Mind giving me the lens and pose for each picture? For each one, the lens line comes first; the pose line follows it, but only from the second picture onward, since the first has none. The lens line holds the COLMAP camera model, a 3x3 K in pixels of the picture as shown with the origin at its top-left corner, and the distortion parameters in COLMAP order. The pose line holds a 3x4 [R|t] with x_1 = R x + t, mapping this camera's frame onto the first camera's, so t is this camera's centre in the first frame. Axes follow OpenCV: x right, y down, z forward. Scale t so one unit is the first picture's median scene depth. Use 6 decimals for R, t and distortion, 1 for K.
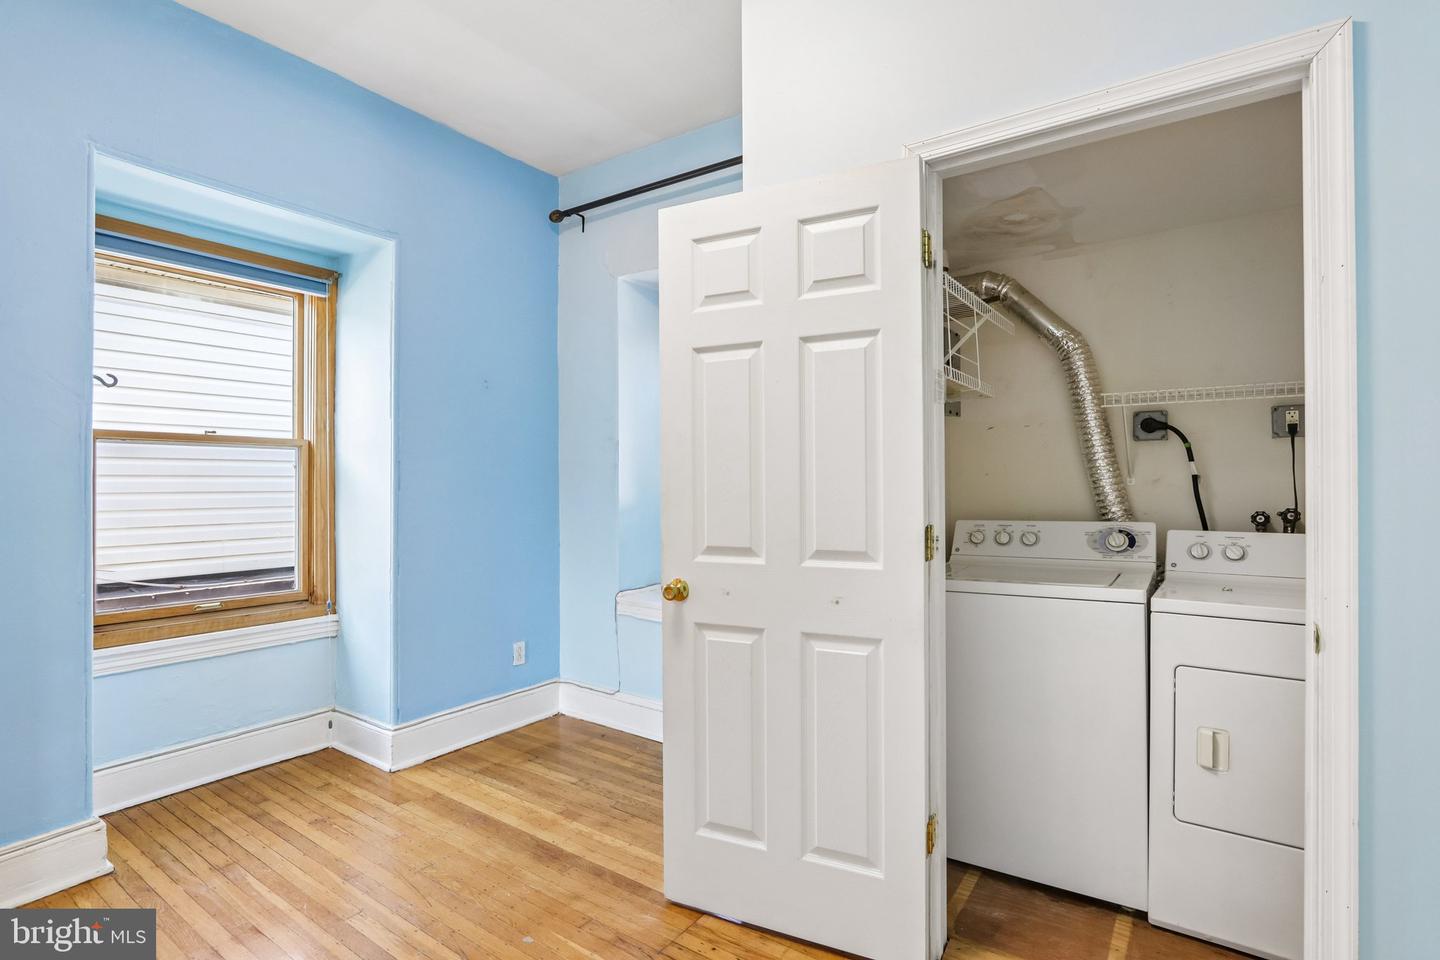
lens RADIAL K [[713.0, 0, 715.7], [0, 713.0, 483.0], [0, 0, 1]] dist [-0.006724, 0.000882]
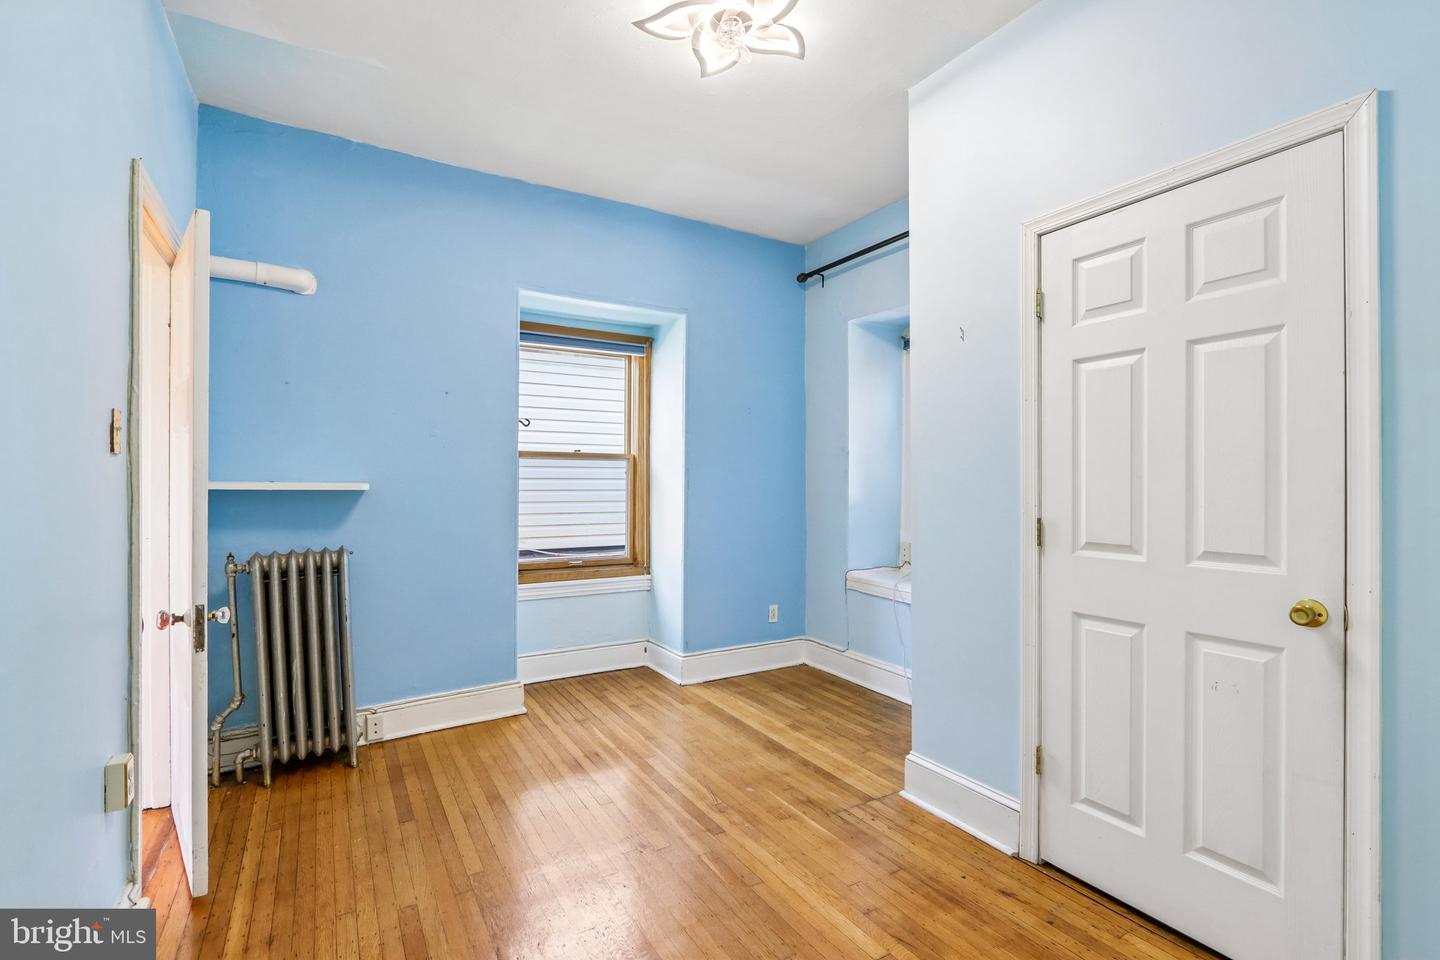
lens RADIAL K [[666.6, 0, 722.8], [0, 666.6, 480.6], [0, 0, 1]] dist [-0.014984, 0.001668]
pose [[0.915888, 0.000459, -0.401433, 0.159985], [-0.002842, 0.999982, -0.005340, 0.000083], [0.401423, 0.006032, 0.915873, -0.200323]]
